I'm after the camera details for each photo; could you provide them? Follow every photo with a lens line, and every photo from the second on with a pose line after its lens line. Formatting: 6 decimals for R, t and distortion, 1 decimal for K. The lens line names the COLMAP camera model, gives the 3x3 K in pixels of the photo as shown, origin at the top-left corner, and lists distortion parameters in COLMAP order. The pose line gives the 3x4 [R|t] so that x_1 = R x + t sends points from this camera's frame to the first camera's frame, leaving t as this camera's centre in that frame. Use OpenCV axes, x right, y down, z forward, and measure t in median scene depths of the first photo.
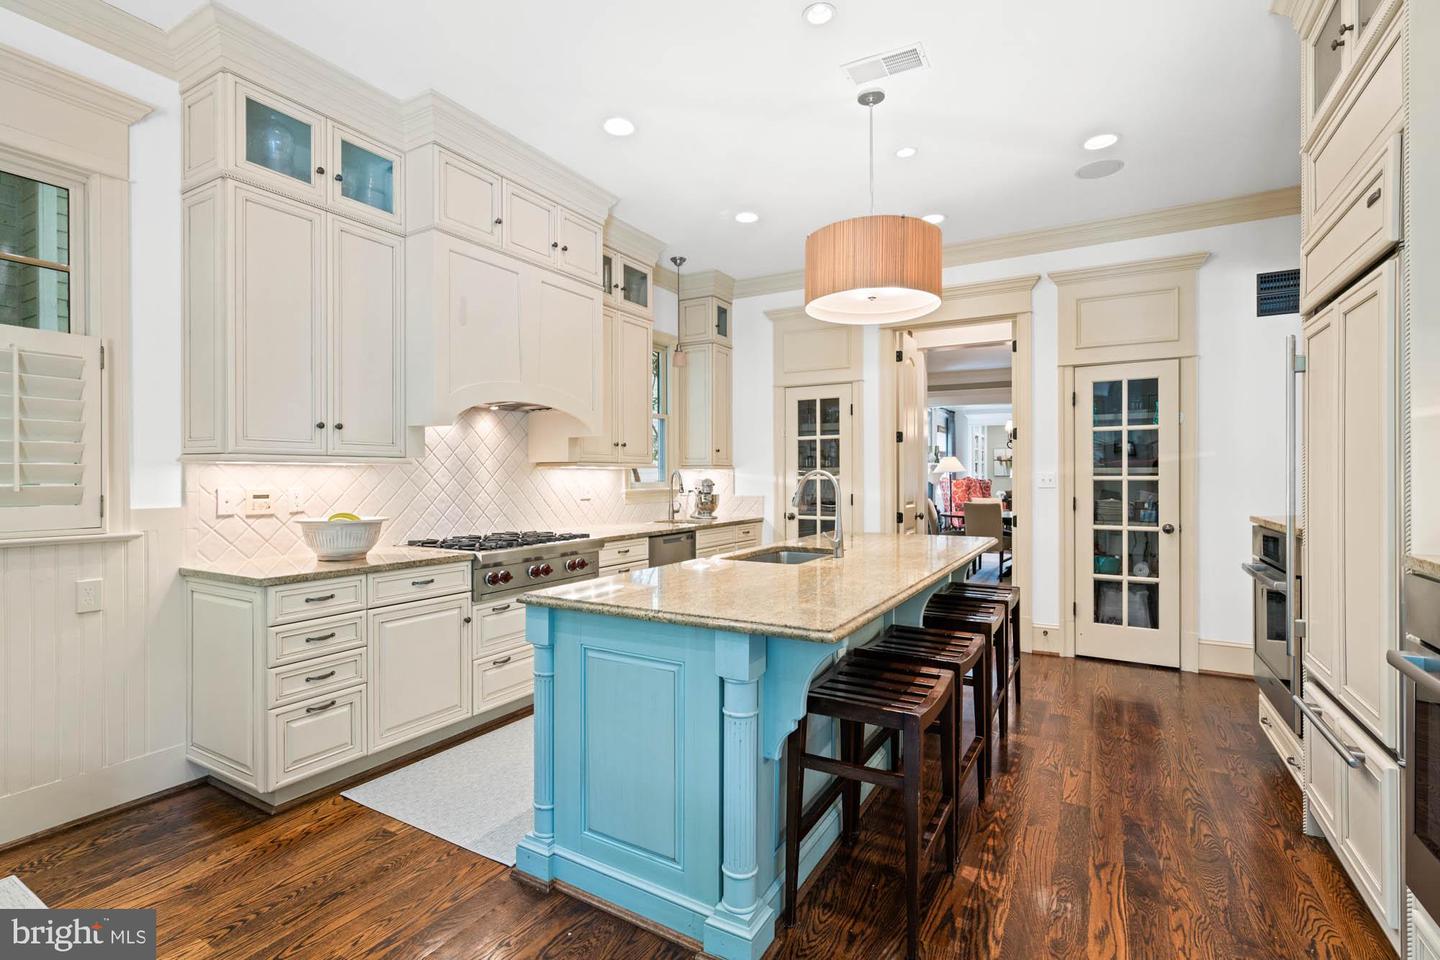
lens RADIAL K [[662.1, 0, 720.1], [0, 662.1, 477.7], [0, 0, 1]] dist [-0.007844, 0.004263]
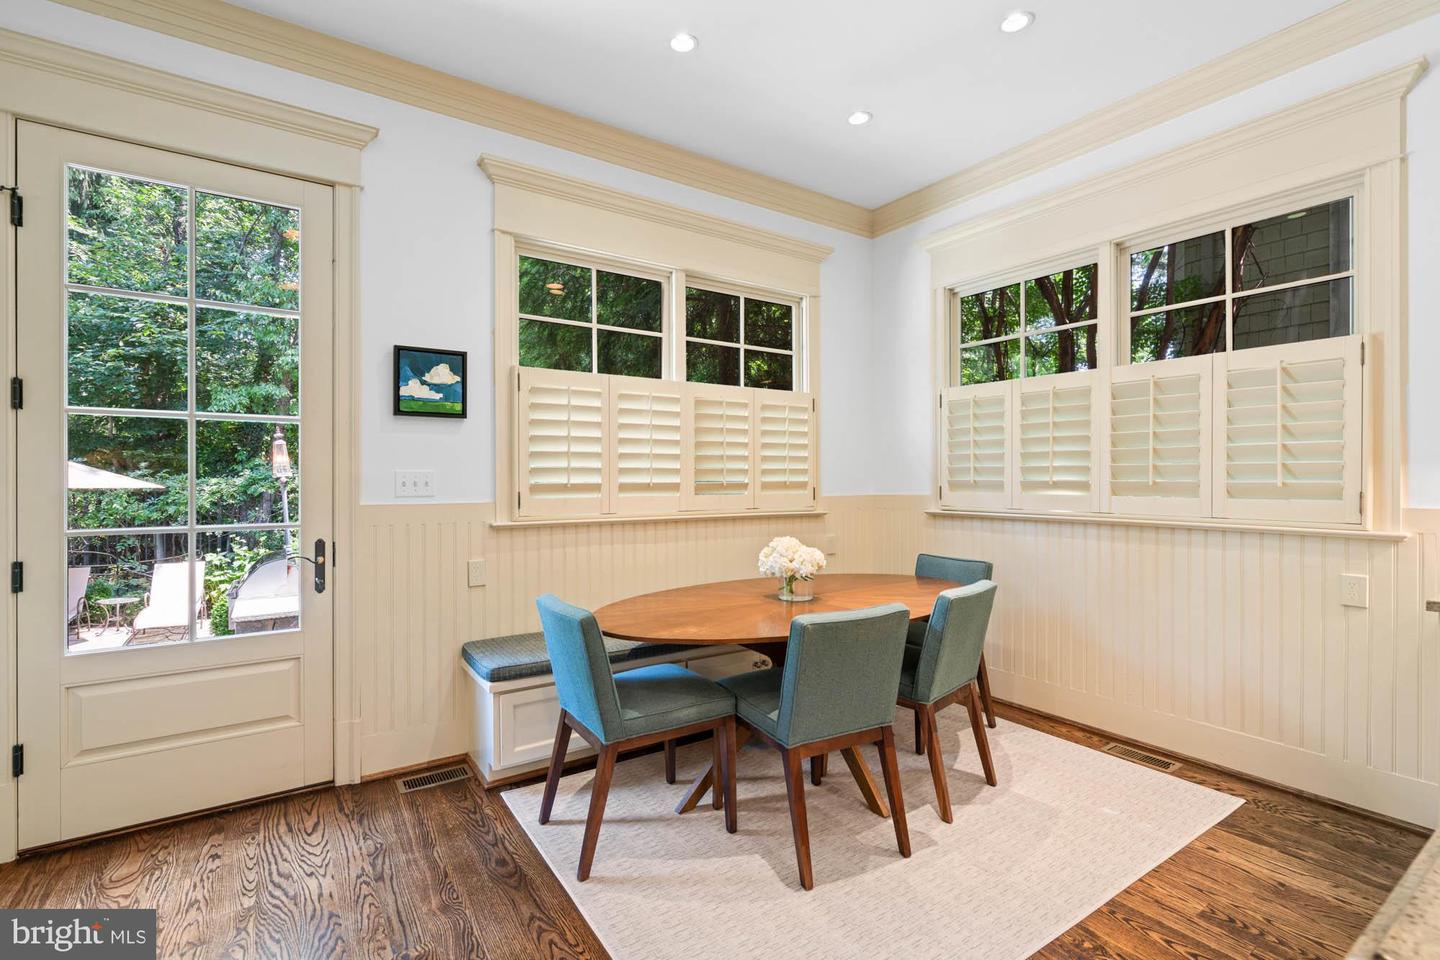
lens RADIAL K [[662.1, 0, 721.6], [0, 662.1, 480.8], [0, 0, 1]] dist [-0.007844, 0.004263]
pose [[-0.438856, 0.003309, -0.898552, 0.387806], [0.001749, 0.999994, 0.002828, 0.005390], [0.898556, -0.000330, -0.438859, 0.573876]]
